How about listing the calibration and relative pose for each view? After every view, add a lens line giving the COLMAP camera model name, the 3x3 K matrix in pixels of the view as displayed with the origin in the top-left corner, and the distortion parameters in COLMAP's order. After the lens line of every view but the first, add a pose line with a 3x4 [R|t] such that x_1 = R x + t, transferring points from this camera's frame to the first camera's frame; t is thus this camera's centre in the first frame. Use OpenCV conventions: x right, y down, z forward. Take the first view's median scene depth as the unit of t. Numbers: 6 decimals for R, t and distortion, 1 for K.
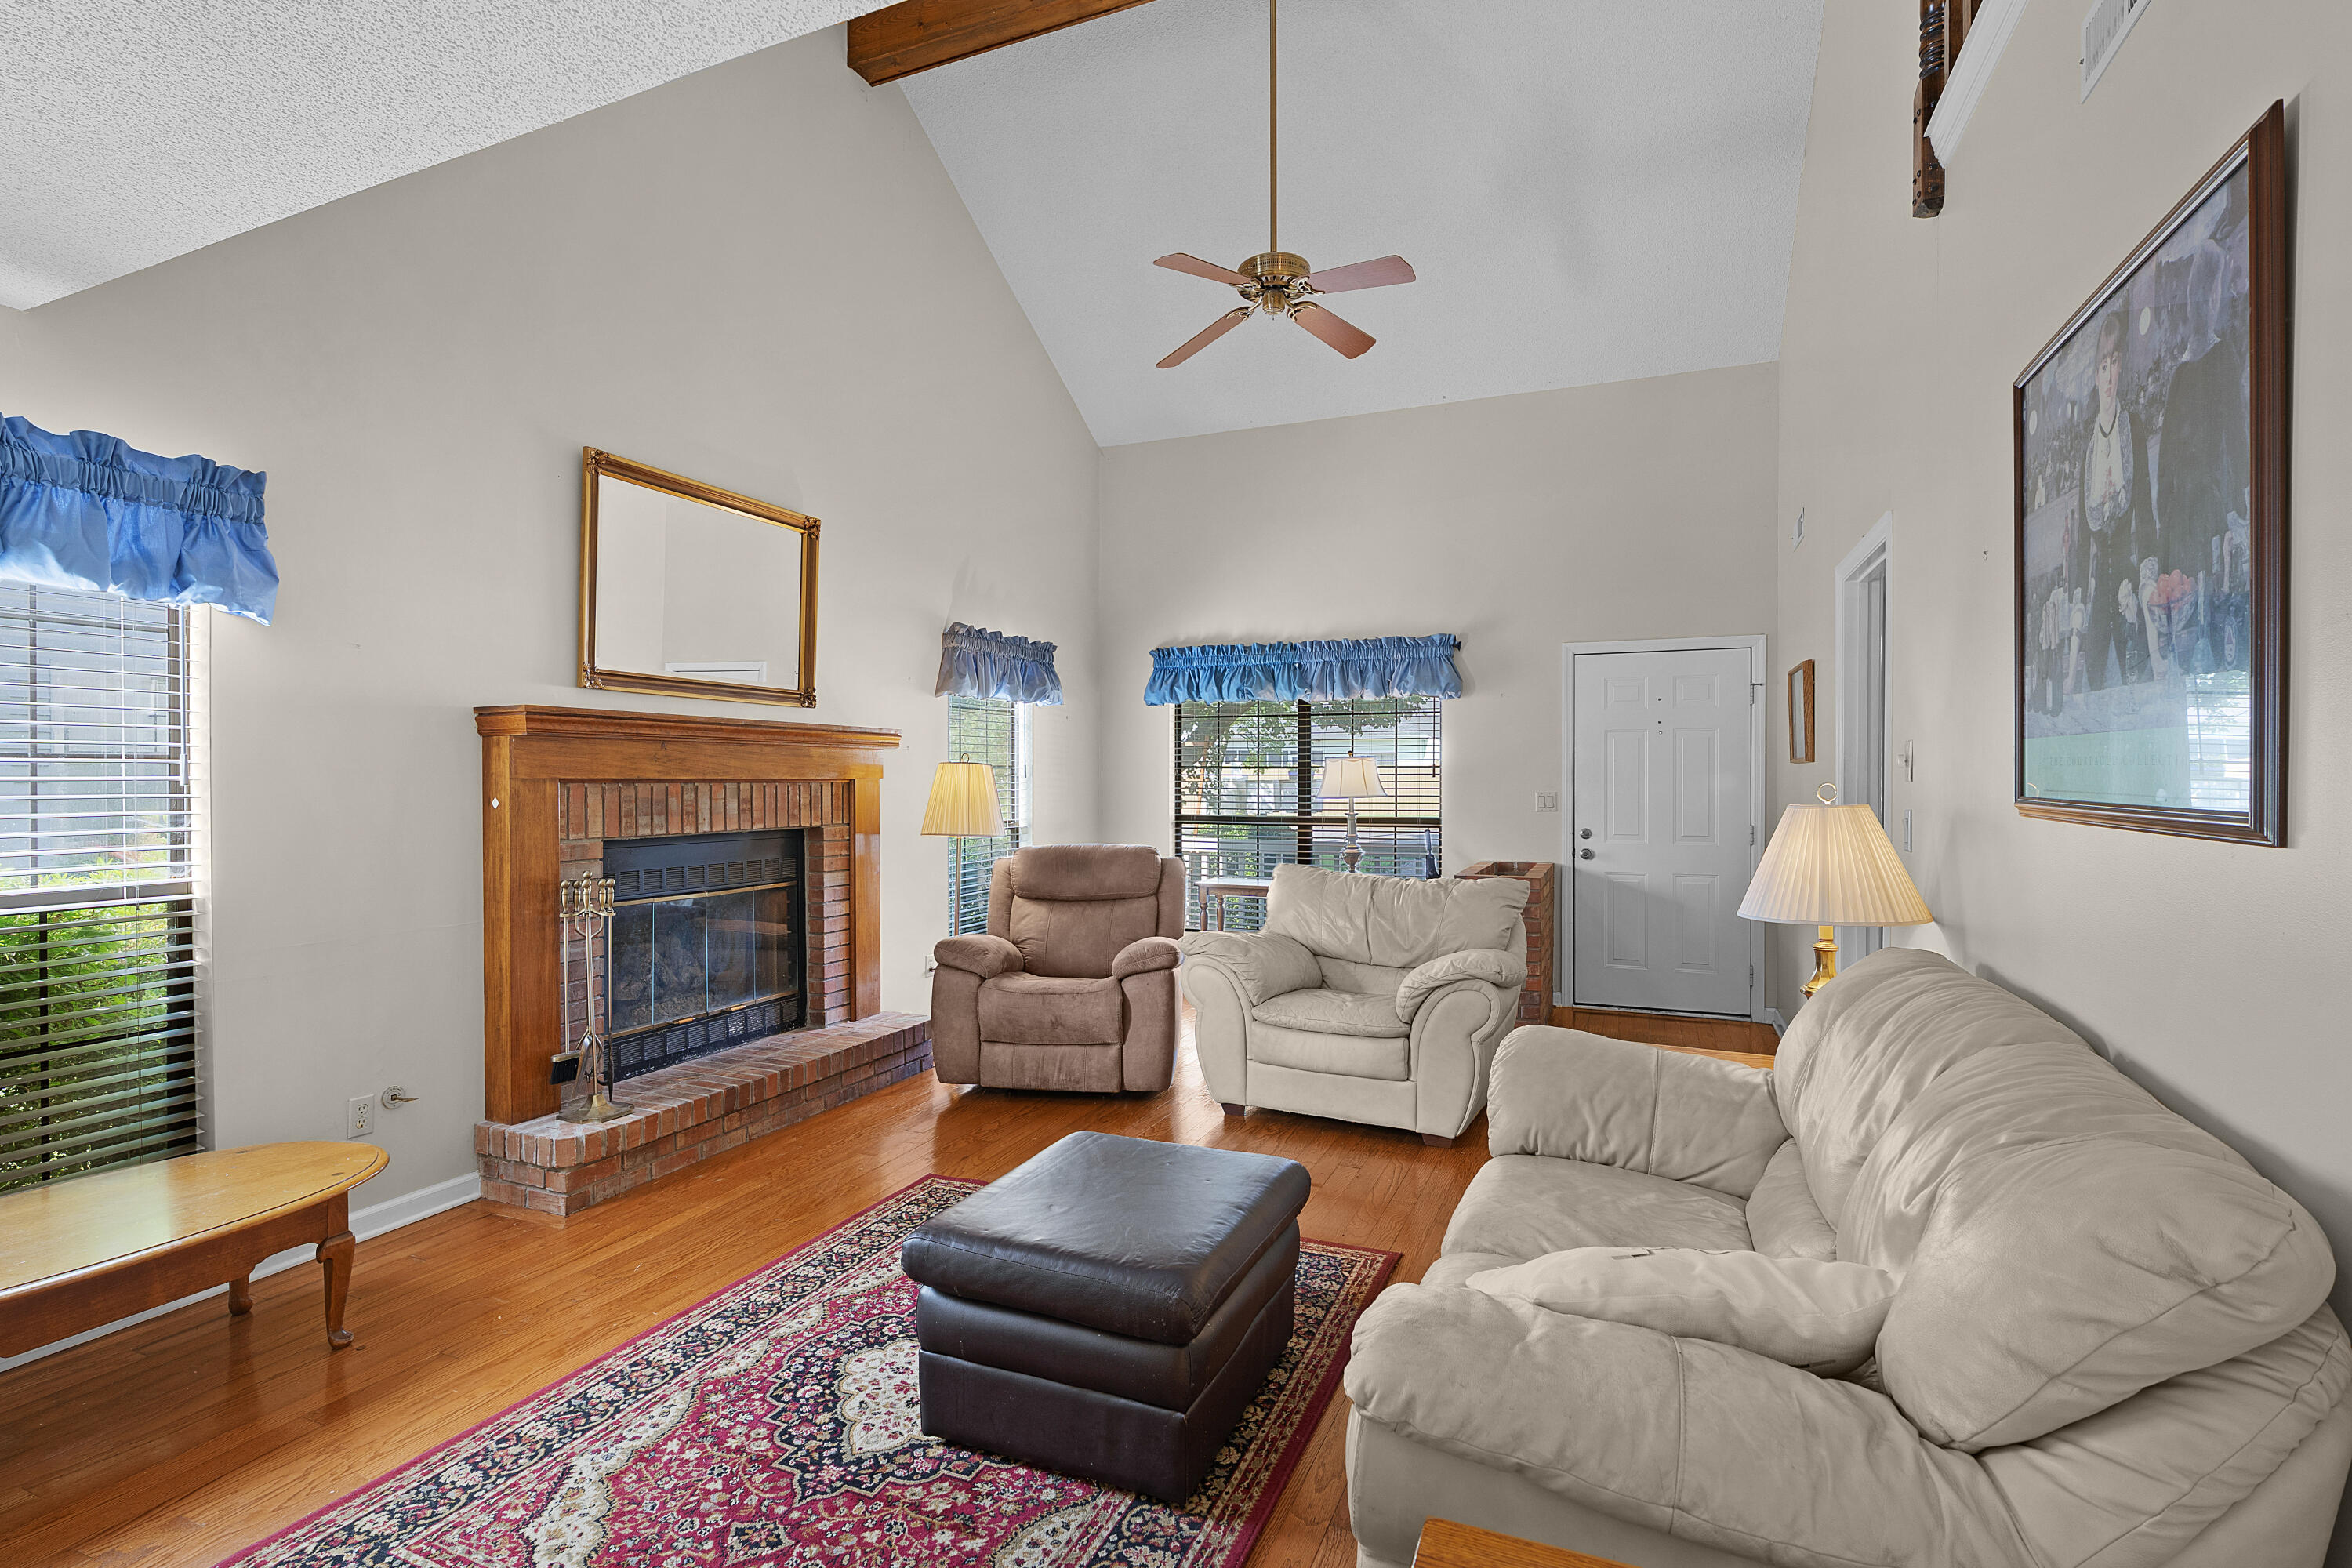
lens RADIAL K [[1100.3, 0, 1162.1], [0, 1100.3, 774.6], [0, 0, 1]] dist [0.002256, 0.000059]
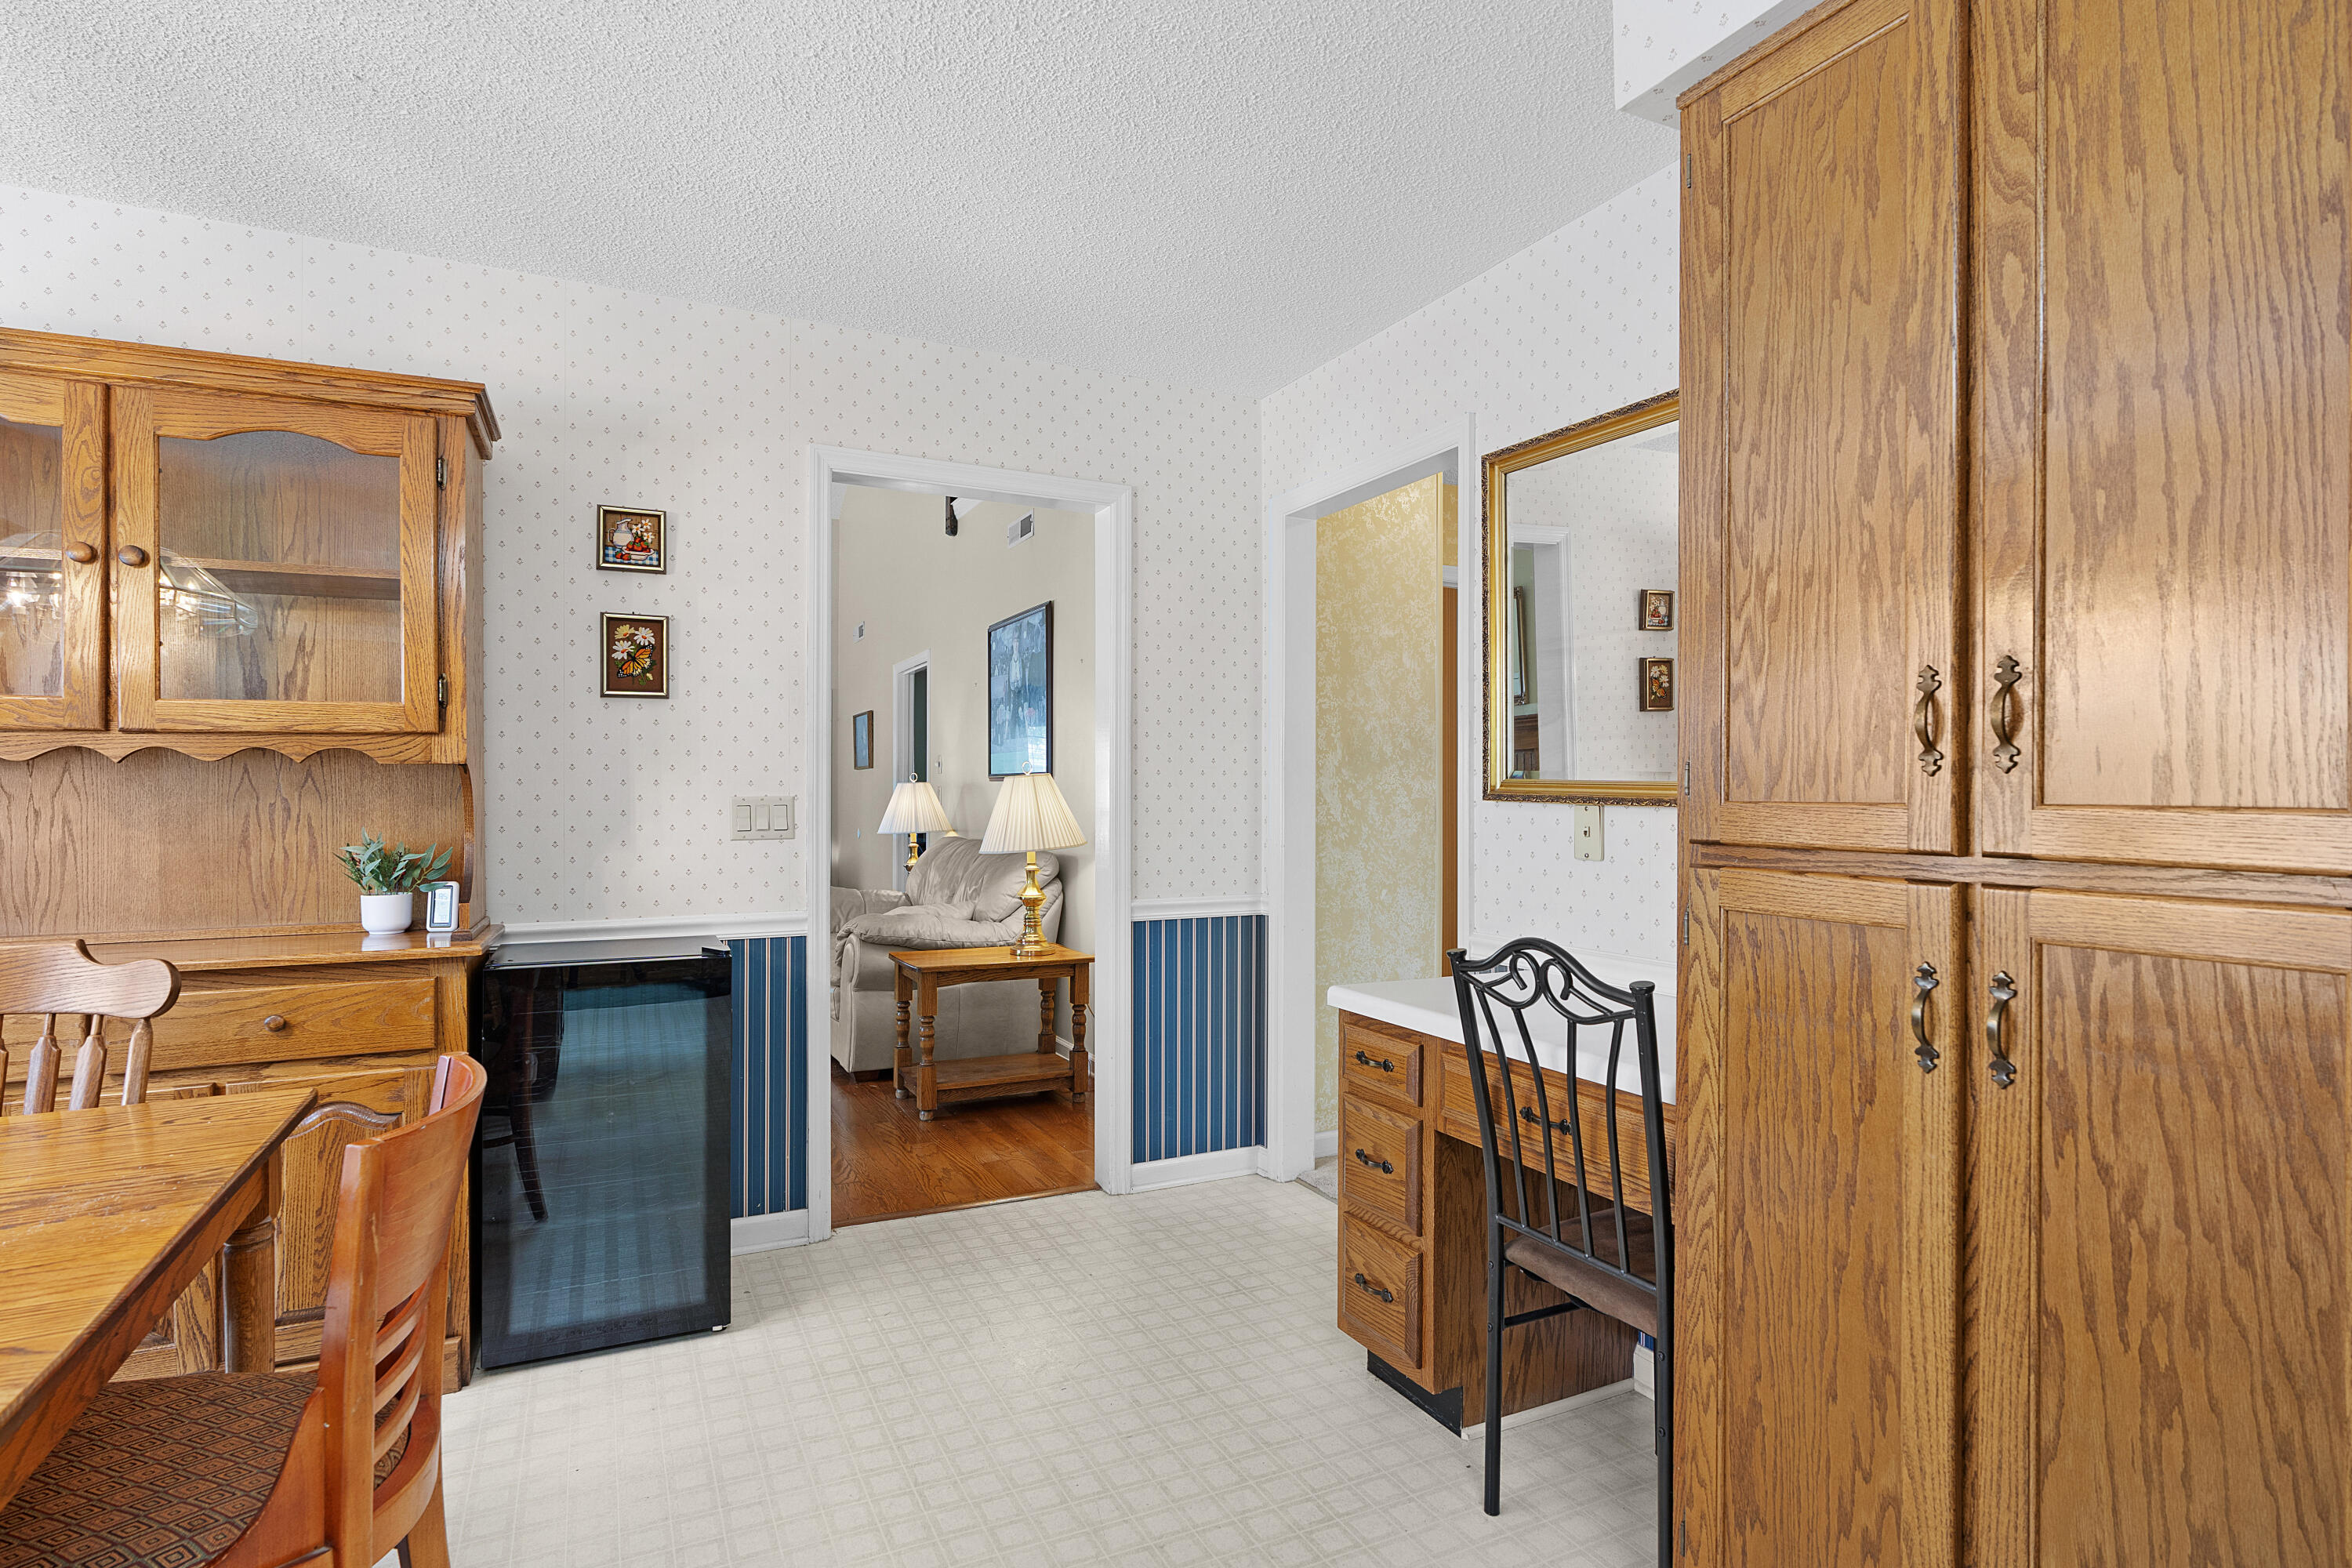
lens RADIAL K [[1150.2, 0, 1165.7], [0, 1150.2, 781.1], [0, 0, 1]] dist [-0.015887, 0.000149]
pose [[0.637673, 0.003853, 0.770297, -0.715087], [0.005592, 0.999938, -0.009631, 0.041653], [-0.770287, 0.010449, 0.637612, -0.730889]]
